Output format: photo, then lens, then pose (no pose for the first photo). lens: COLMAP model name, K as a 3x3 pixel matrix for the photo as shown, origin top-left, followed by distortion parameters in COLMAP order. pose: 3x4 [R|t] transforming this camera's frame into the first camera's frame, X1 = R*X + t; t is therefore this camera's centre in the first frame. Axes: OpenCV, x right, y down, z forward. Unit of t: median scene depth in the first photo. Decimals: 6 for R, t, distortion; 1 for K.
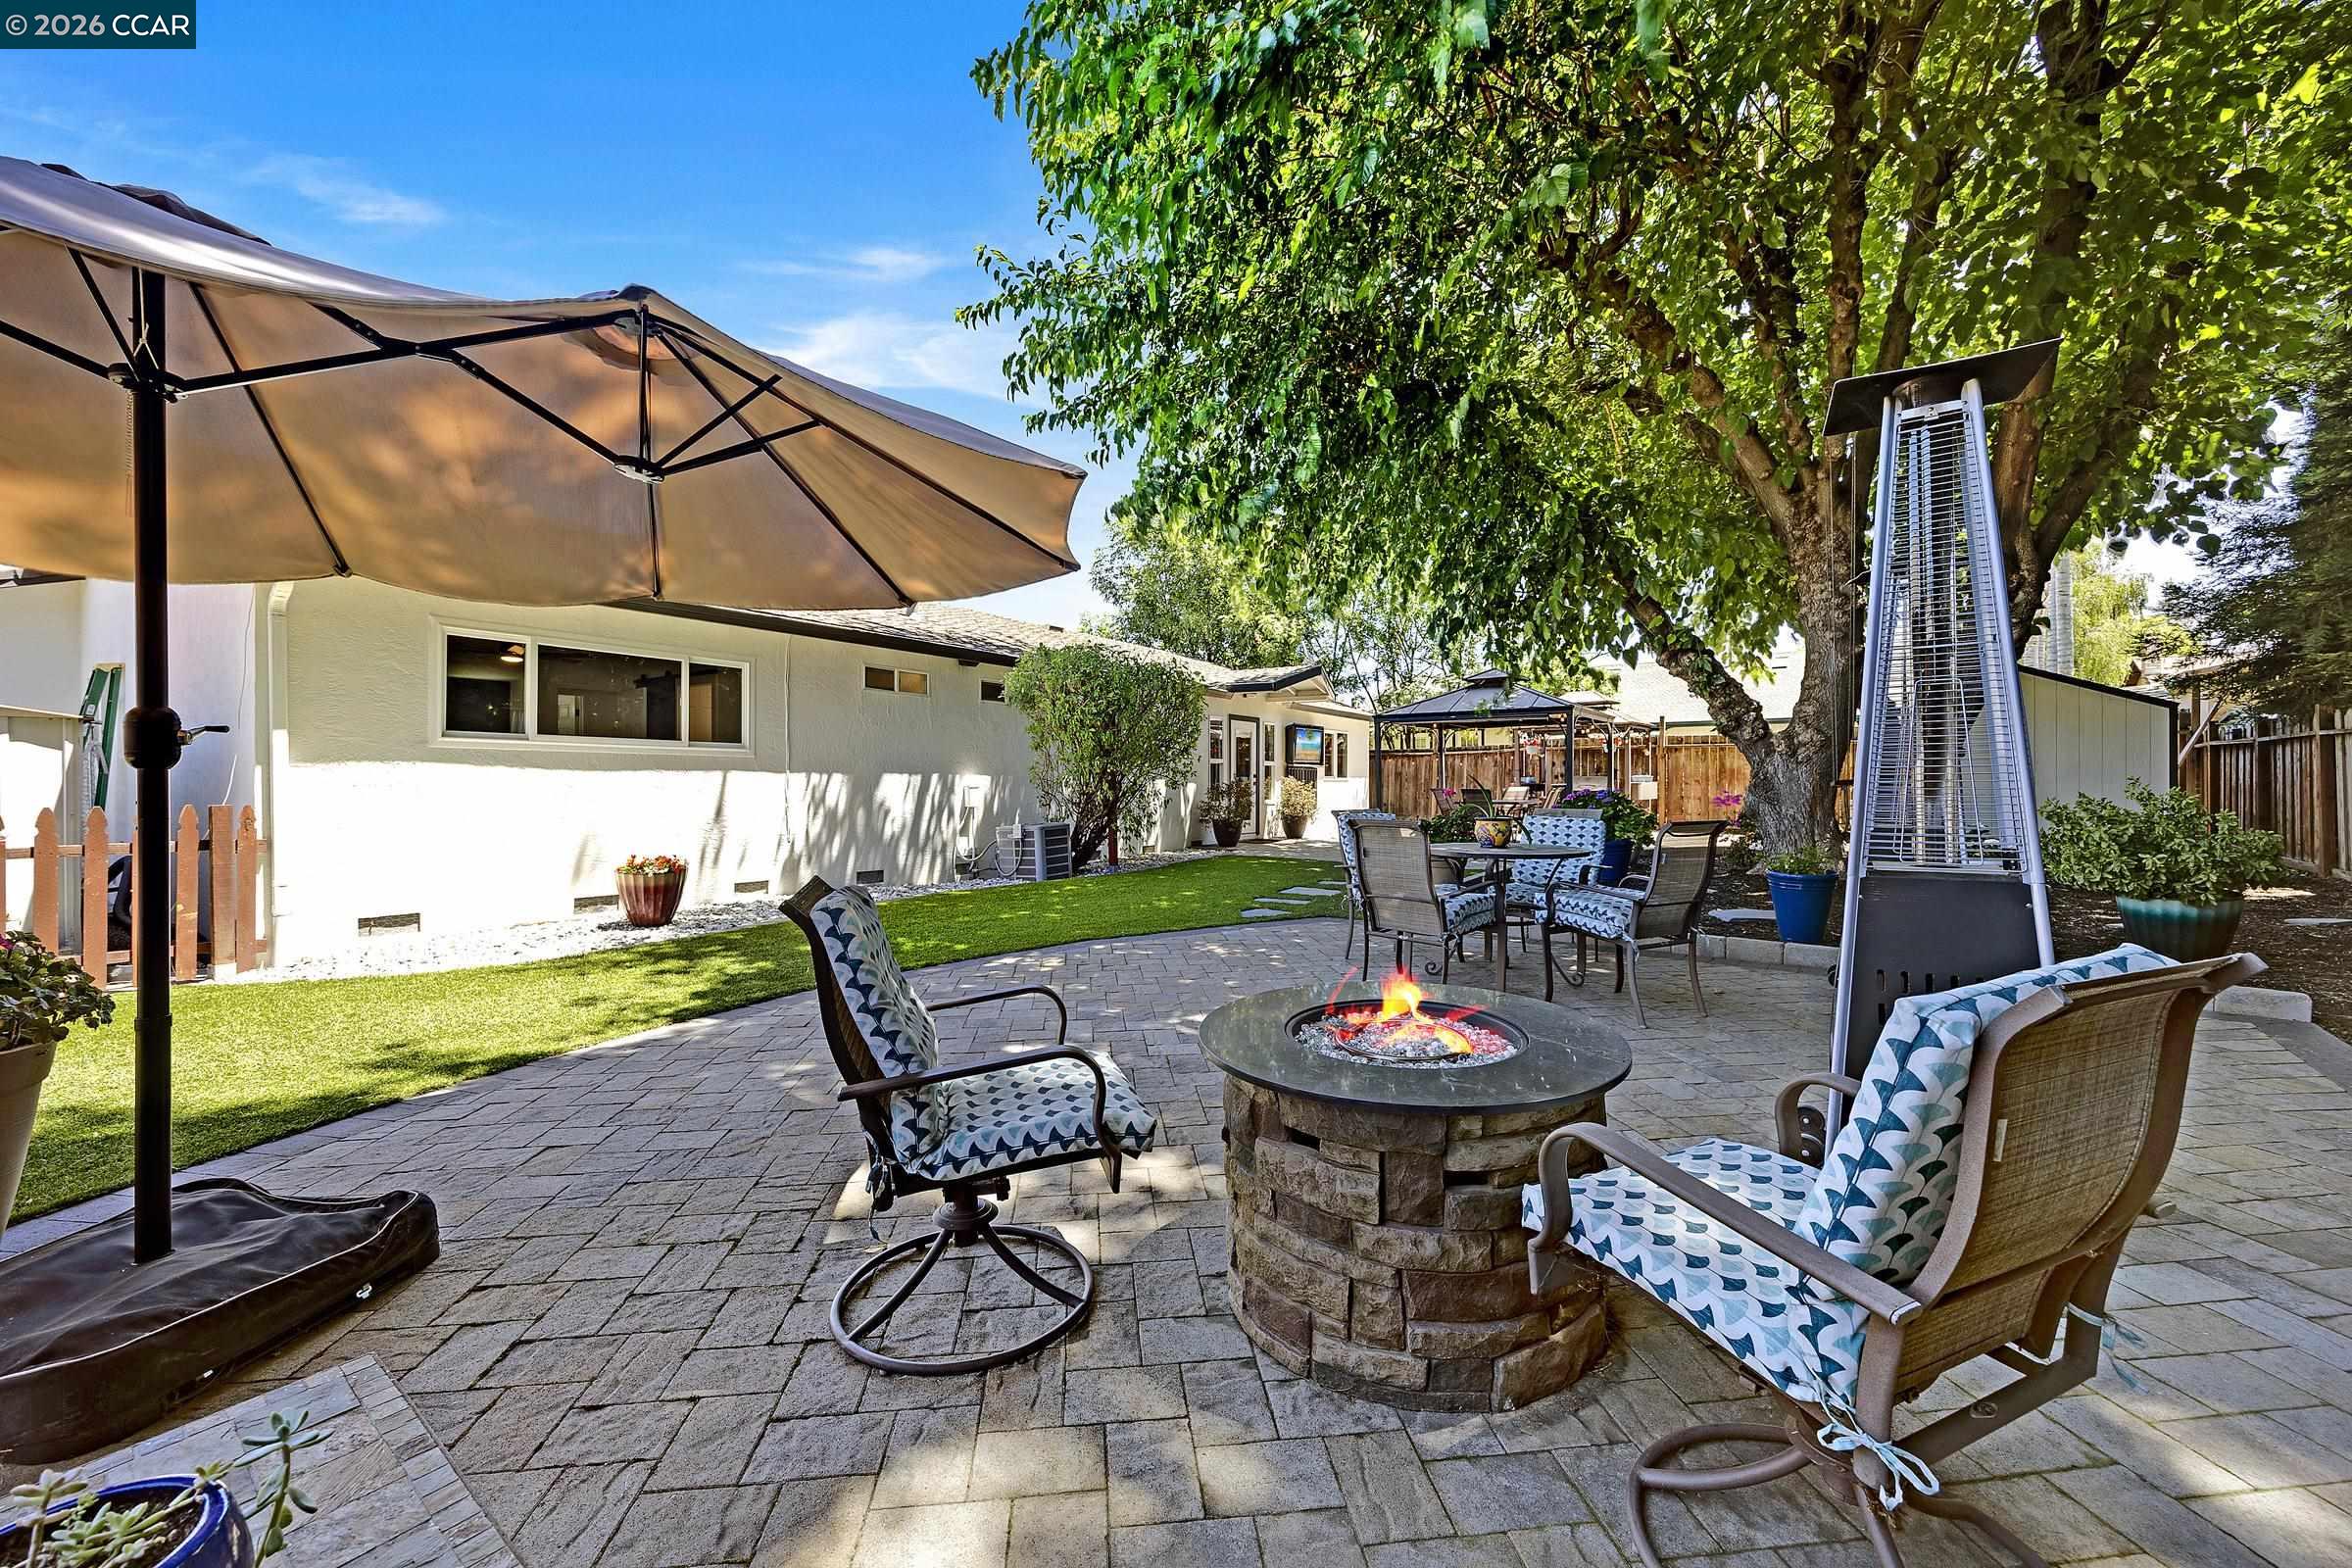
lens RADIAL K [[949.6, 0, 1180.1], [0, 949.6, 781.3], [0, 0, 1]] dist [0.006696, 0.000183]
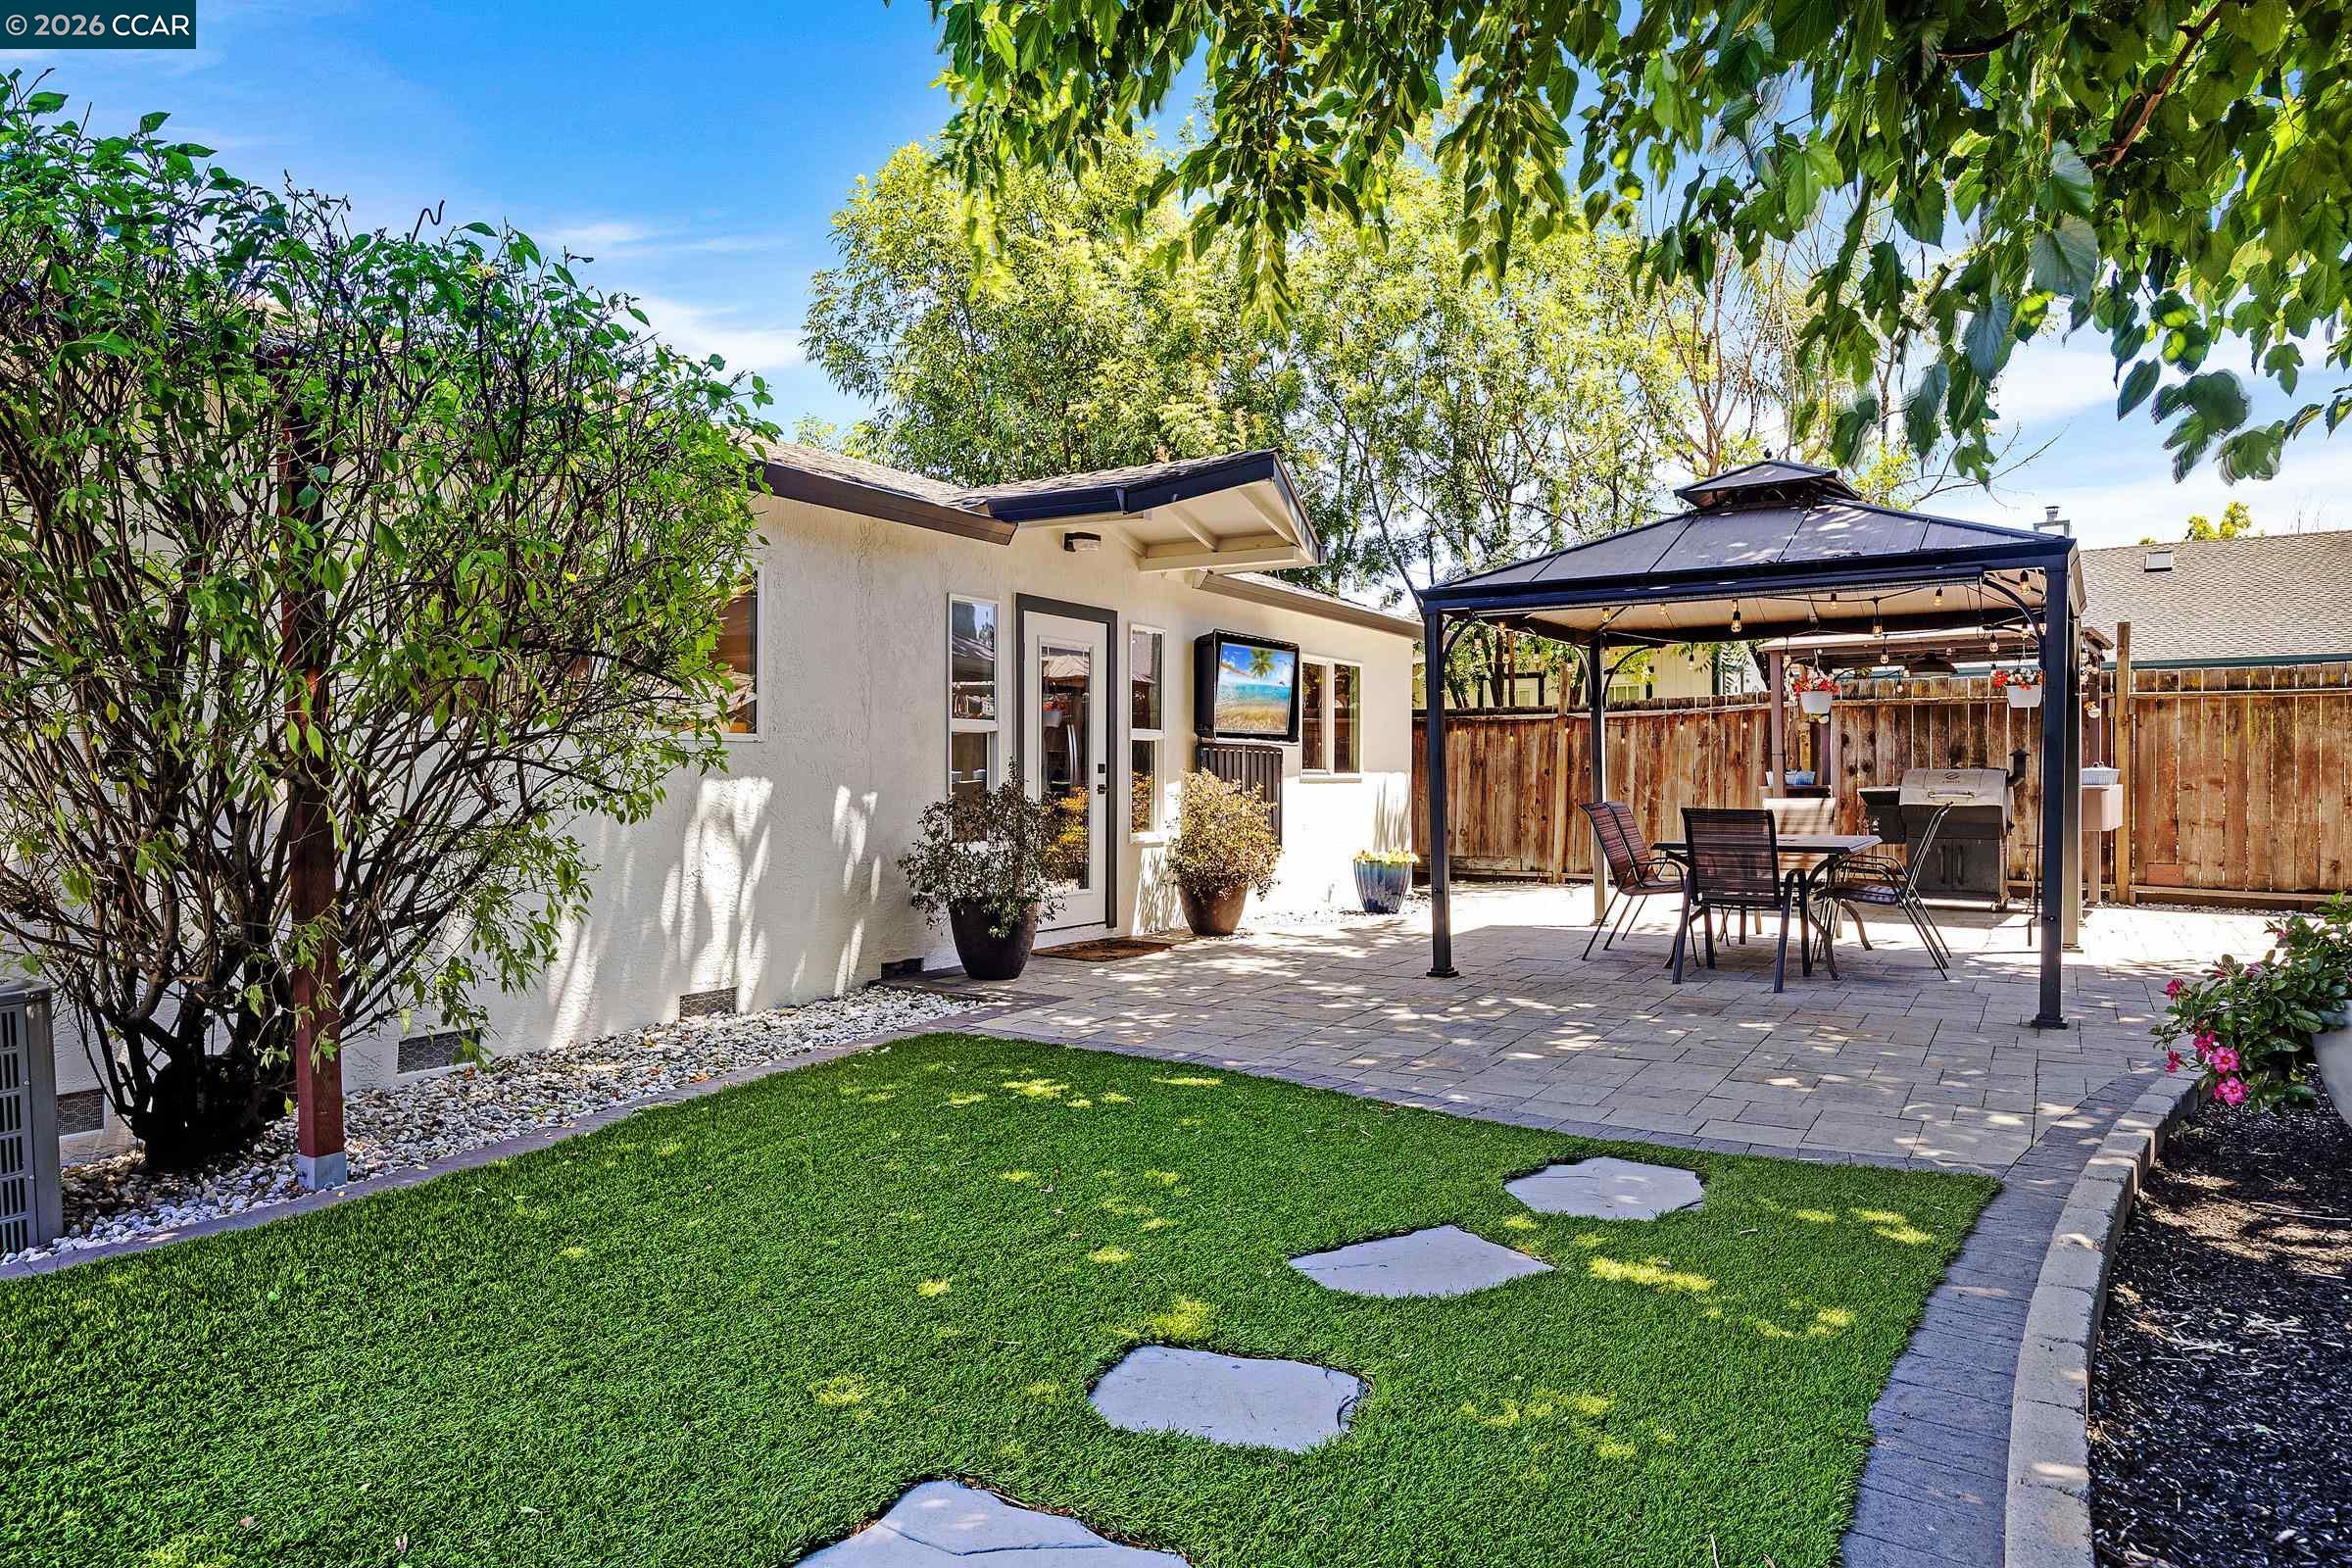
lens RADIAL K [[1487.3, 0, 1176.0], [0, 1487.3, 784.0], [0, 0, 1]] dist [-0.000856, -0.000064]
pose [[0.999304, -0.000383, 0.037299, 0.081156], [0.000083, 0.999968, 0.008050, -0.004351], [-0.037301, -0.008042, 0.999272, 0.401137]]
